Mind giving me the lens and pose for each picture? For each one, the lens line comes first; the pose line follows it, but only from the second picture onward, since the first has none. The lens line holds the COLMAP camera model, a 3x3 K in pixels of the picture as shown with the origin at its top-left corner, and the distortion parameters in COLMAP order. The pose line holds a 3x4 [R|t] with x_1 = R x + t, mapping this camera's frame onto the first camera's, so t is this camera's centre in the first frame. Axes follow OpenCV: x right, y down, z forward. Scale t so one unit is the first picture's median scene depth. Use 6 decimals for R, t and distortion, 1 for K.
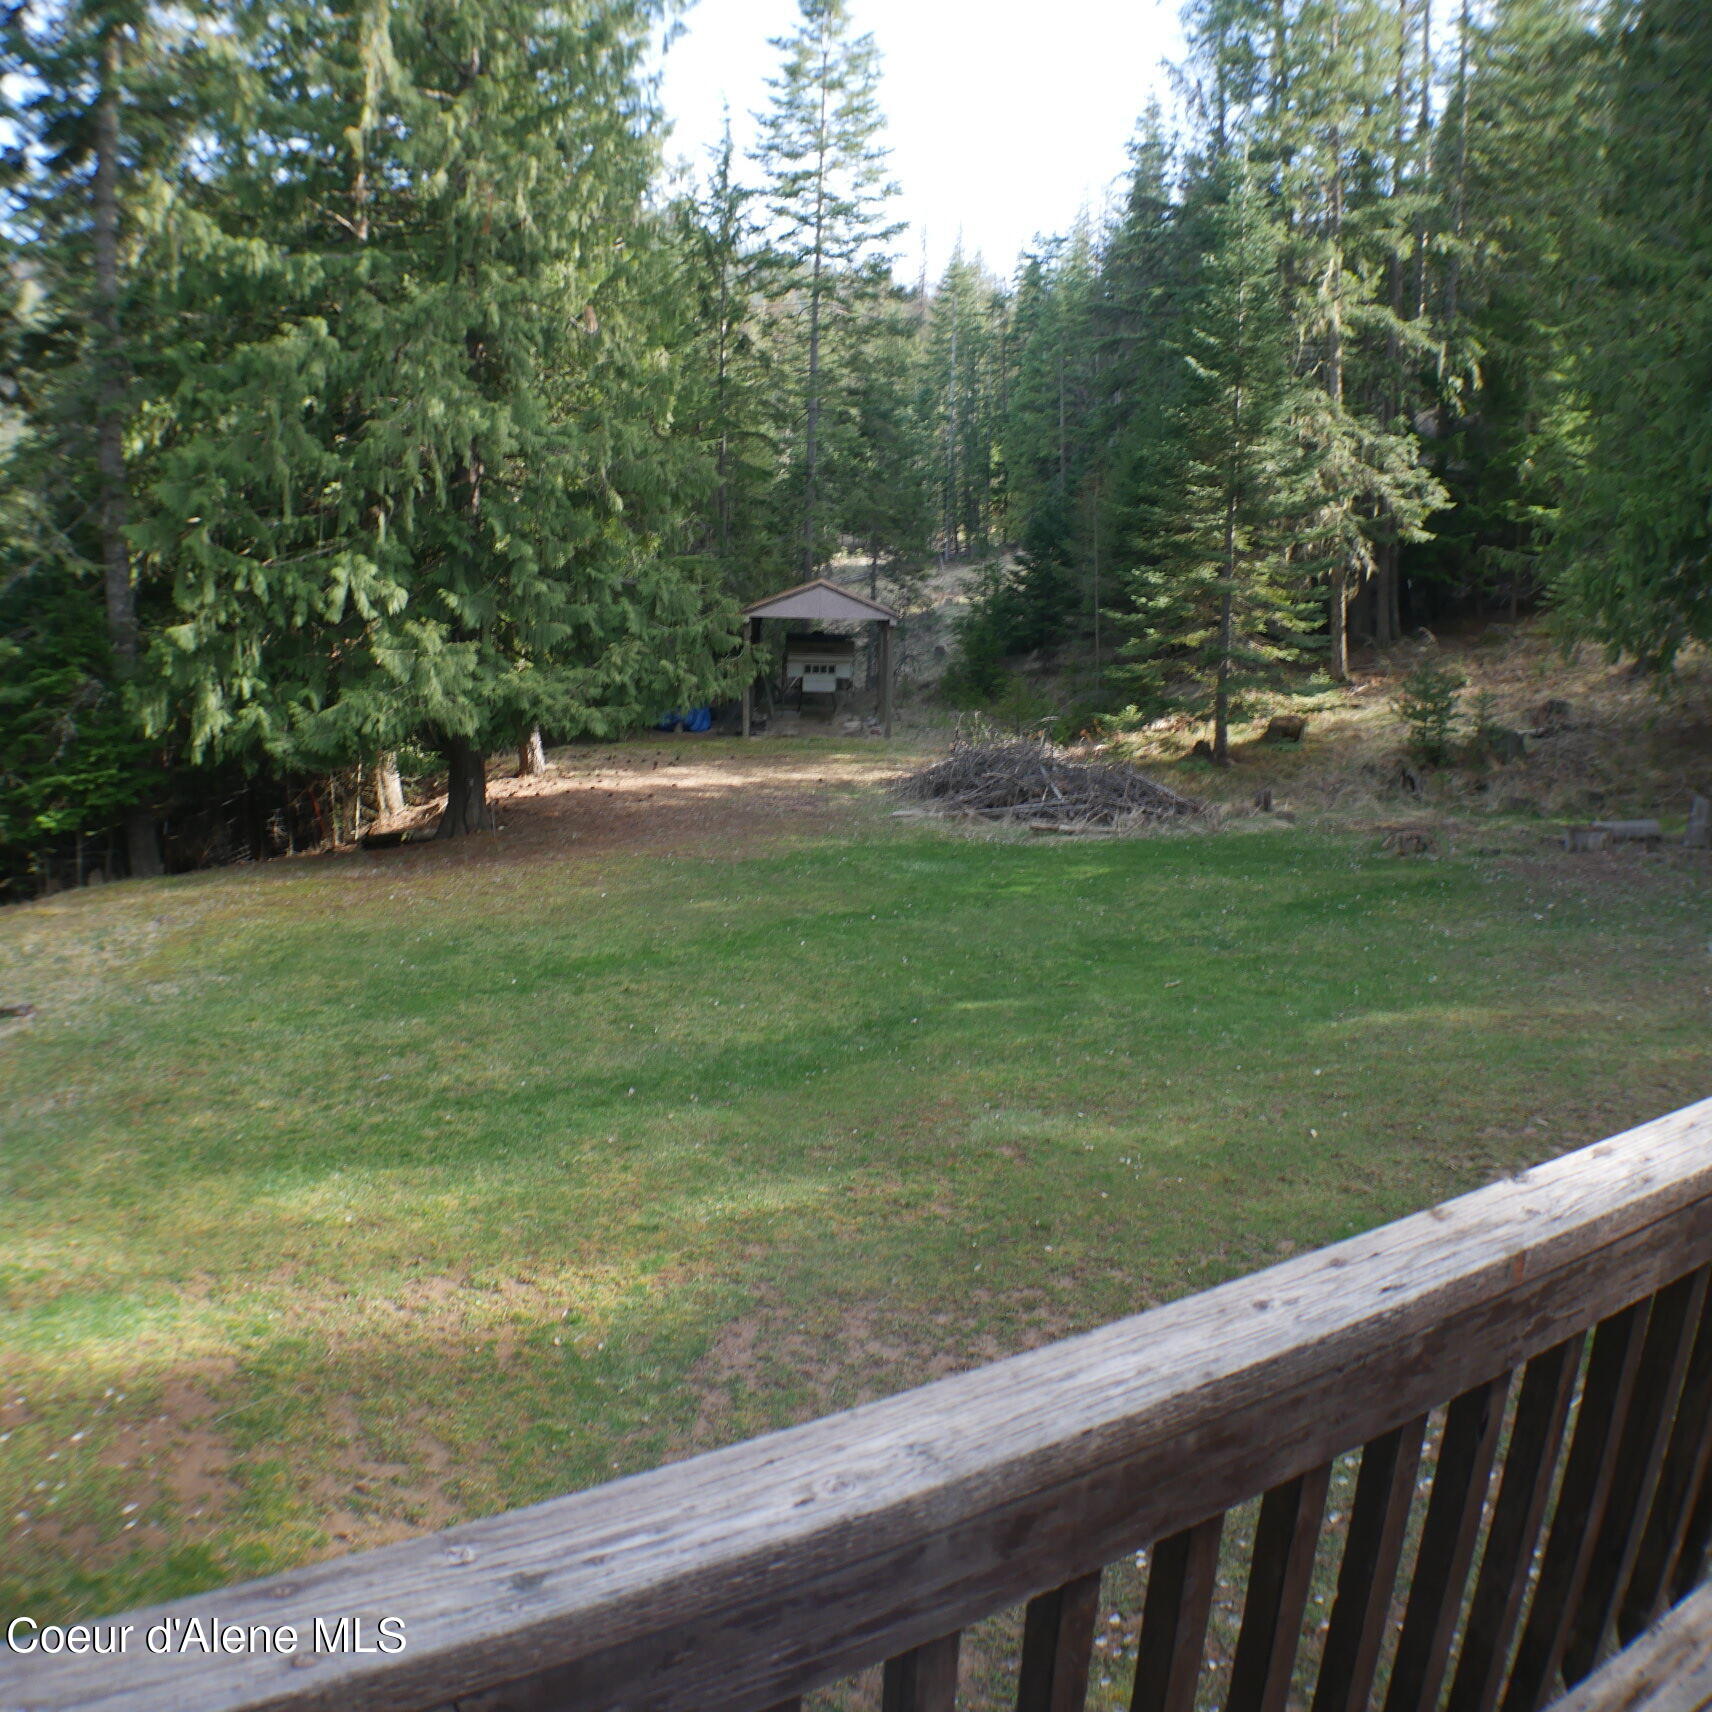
lens RADIAL K [[1430.0, 0, 856.0], [0, 1430.0, 856.0], [0, 0, 1]] dist [-0.163426, 0.016142]
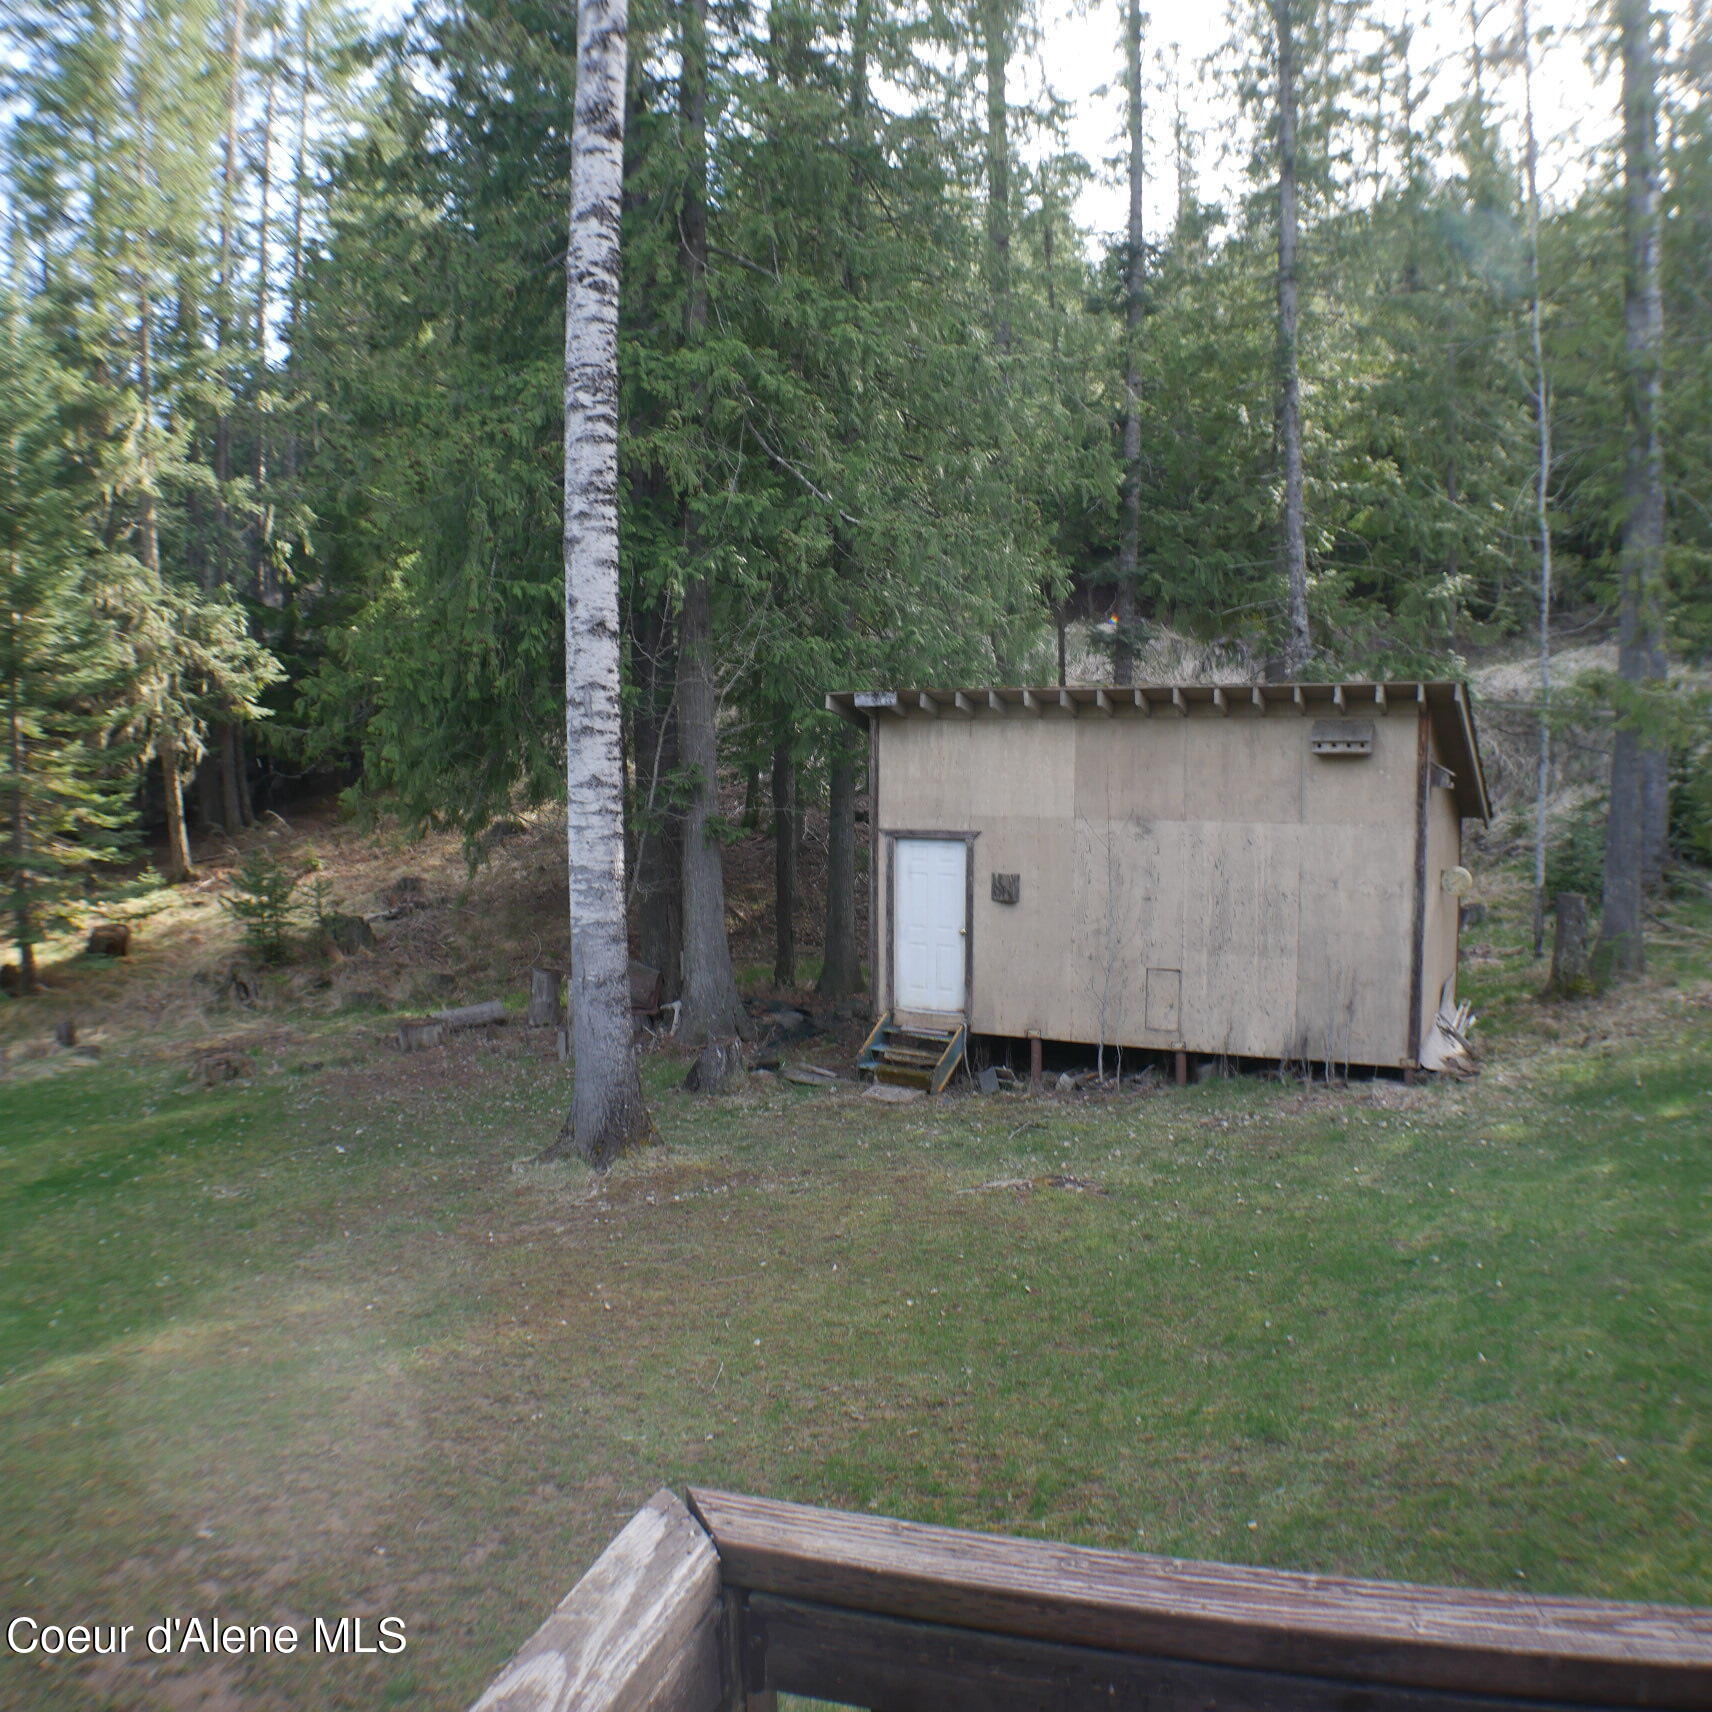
lens RADIAL K [[1430.0, 0, 856.0], [0, 1430.0, 856.0], [0, 0, 1]] dist [-0.163426, 0.016142]
pose [[0.749750, -0.068487, 0.658167, 0.098216], [0.148865, 0.986591, -0.066918, -0.016228], [-0.644759, 0.148150, 0.749892, 0.065169]]
